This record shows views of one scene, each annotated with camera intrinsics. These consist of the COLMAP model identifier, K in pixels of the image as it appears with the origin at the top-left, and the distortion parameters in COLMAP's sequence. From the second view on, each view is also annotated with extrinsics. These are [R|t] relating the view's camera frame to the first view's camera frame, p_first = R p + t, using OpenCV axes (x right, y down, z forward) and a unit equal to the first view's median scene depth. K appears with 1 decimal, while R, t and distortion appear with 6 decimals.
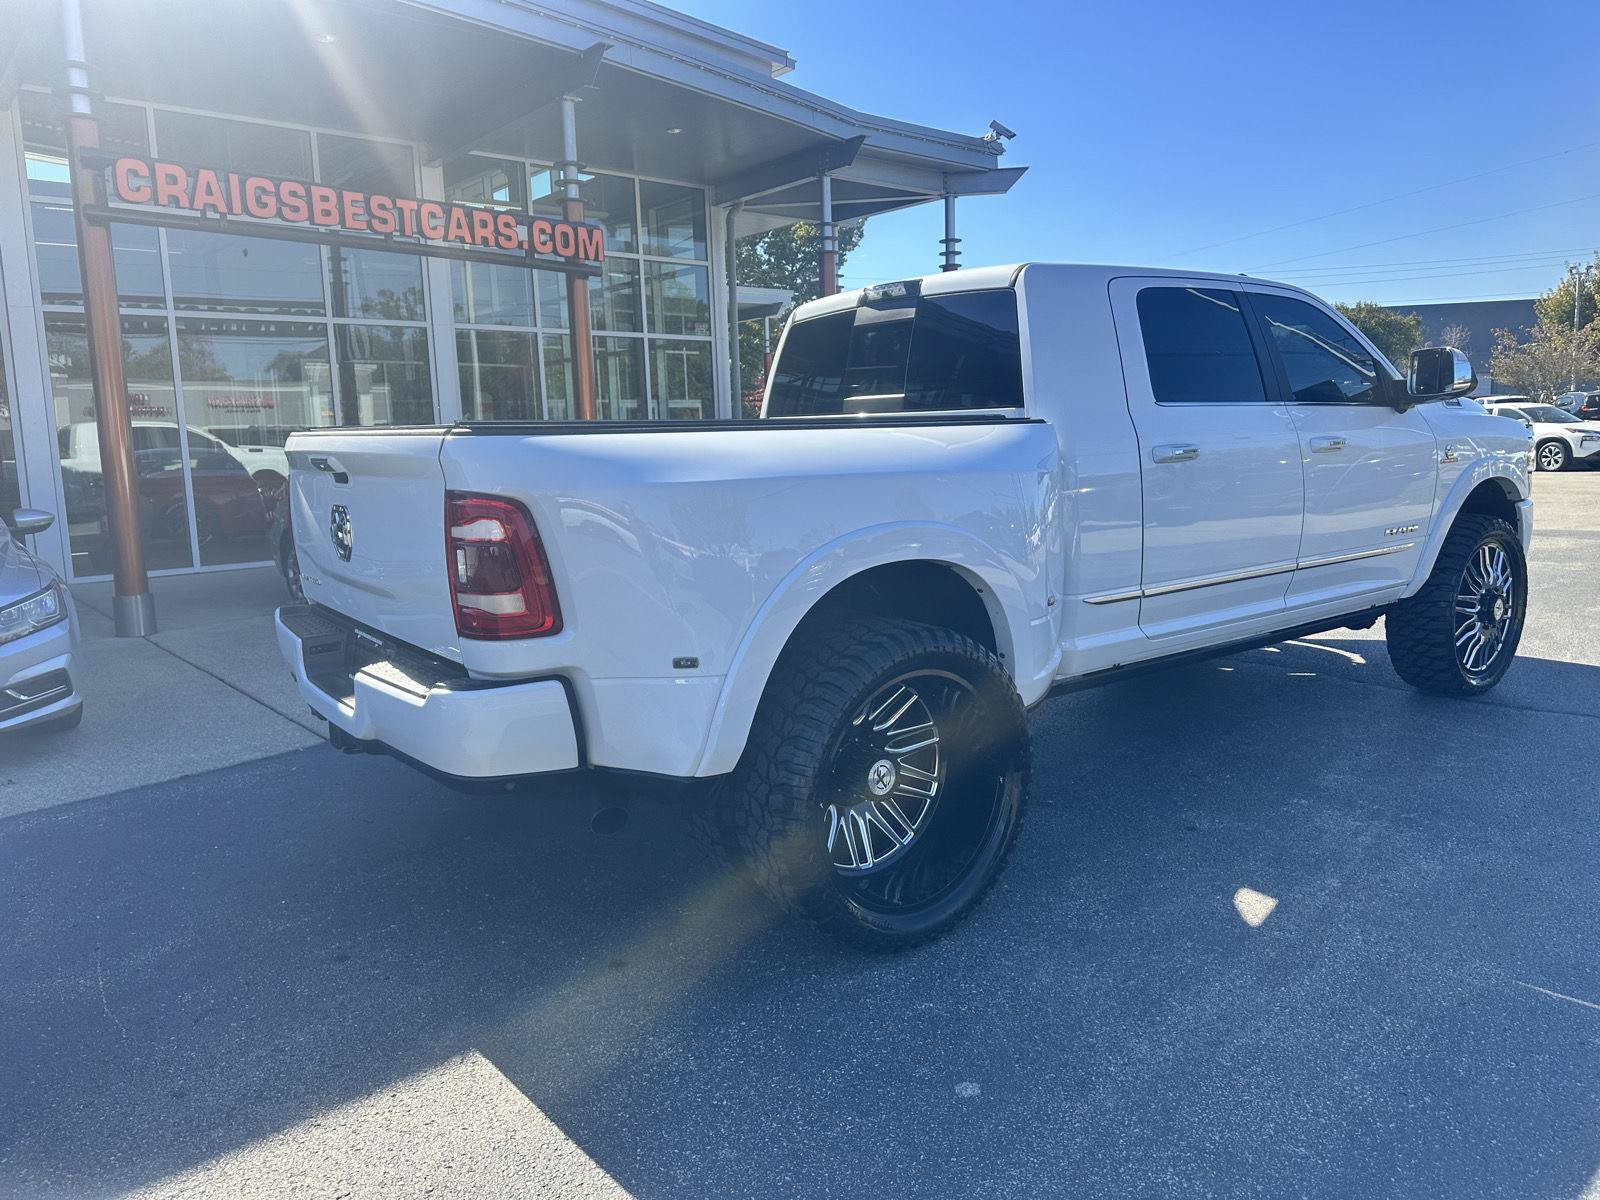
lens RADIAL K [[1105.3, 0, 808.8], [0, 1105.3, 596.1], [0, 0, 1]] dist [0.051355, -0.058276]
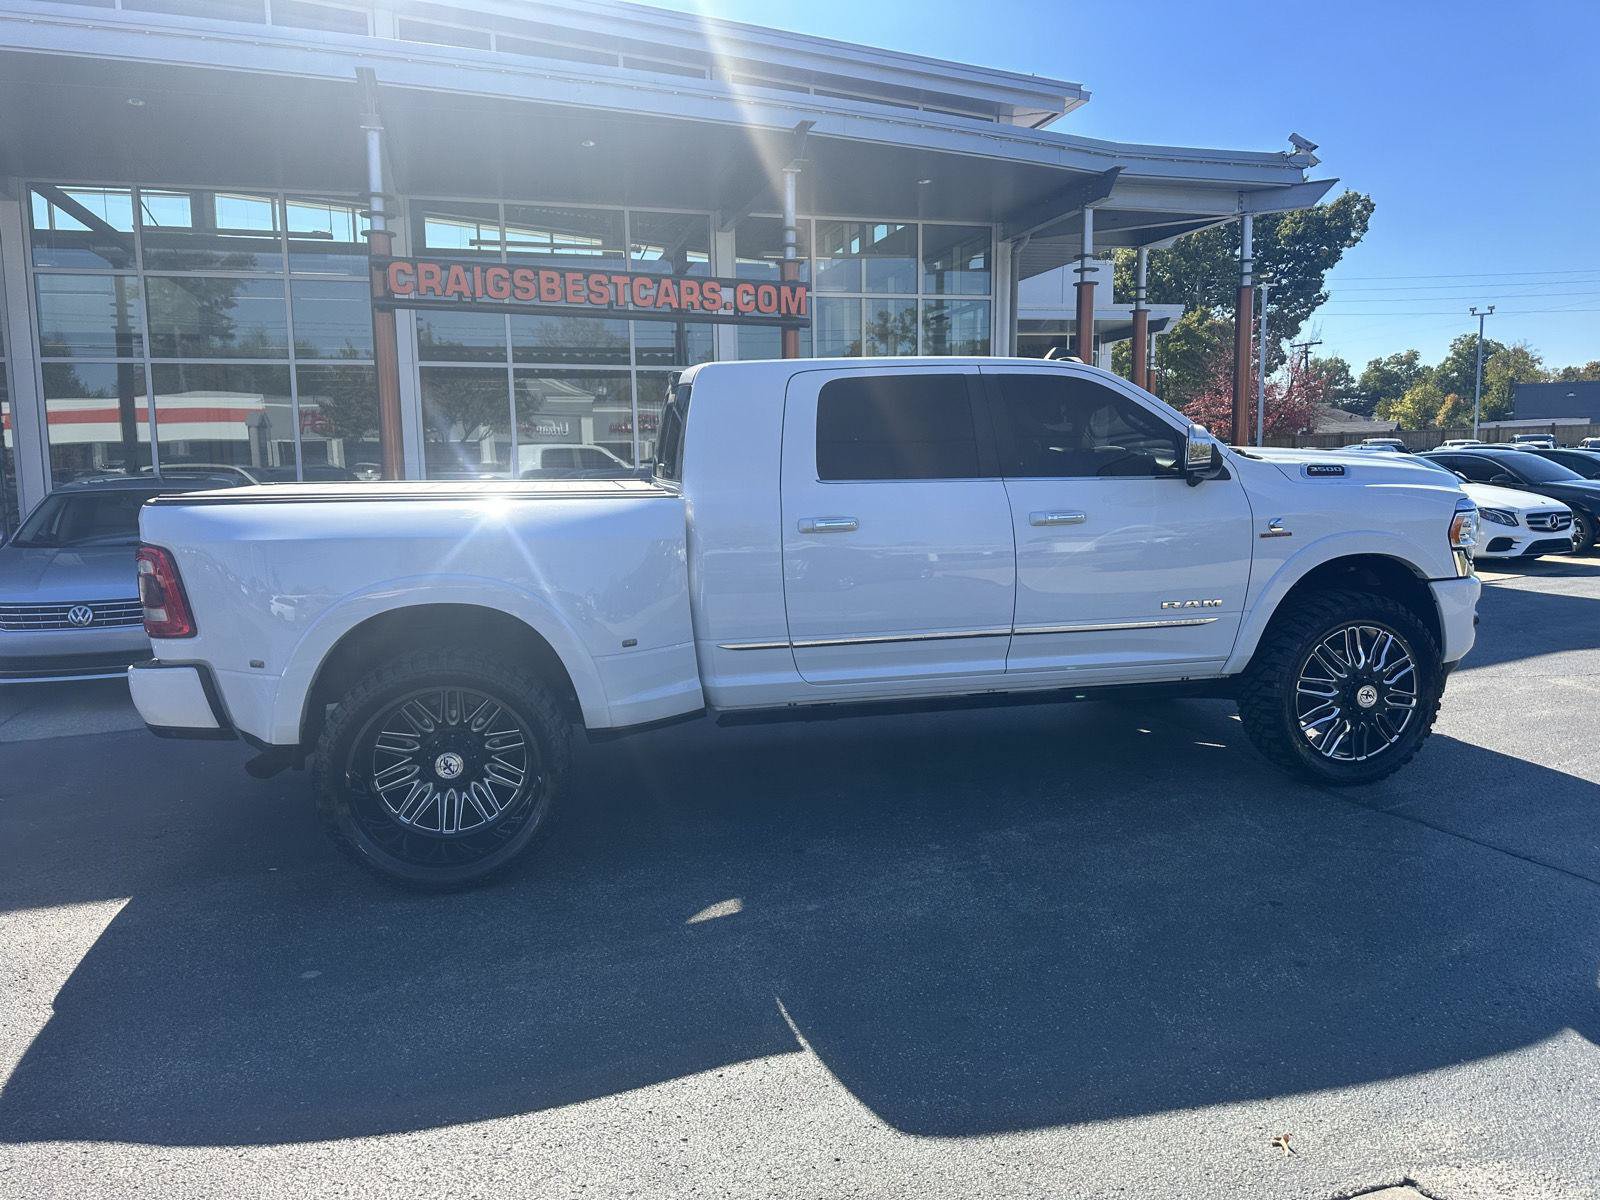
lens RADIAL K [[1105.3, 0, 808.8], [0, 1105.3, 596.1], [0, 0, 1]] dist [0.051355, -0.058276]
pose [[0.921505, 0.063964, -0.383063, 0.539626], [-0.069831, 0.997558, -0.001414, -0.037615], [0.382037, 0.028053, 0.923721, -0.040424]]
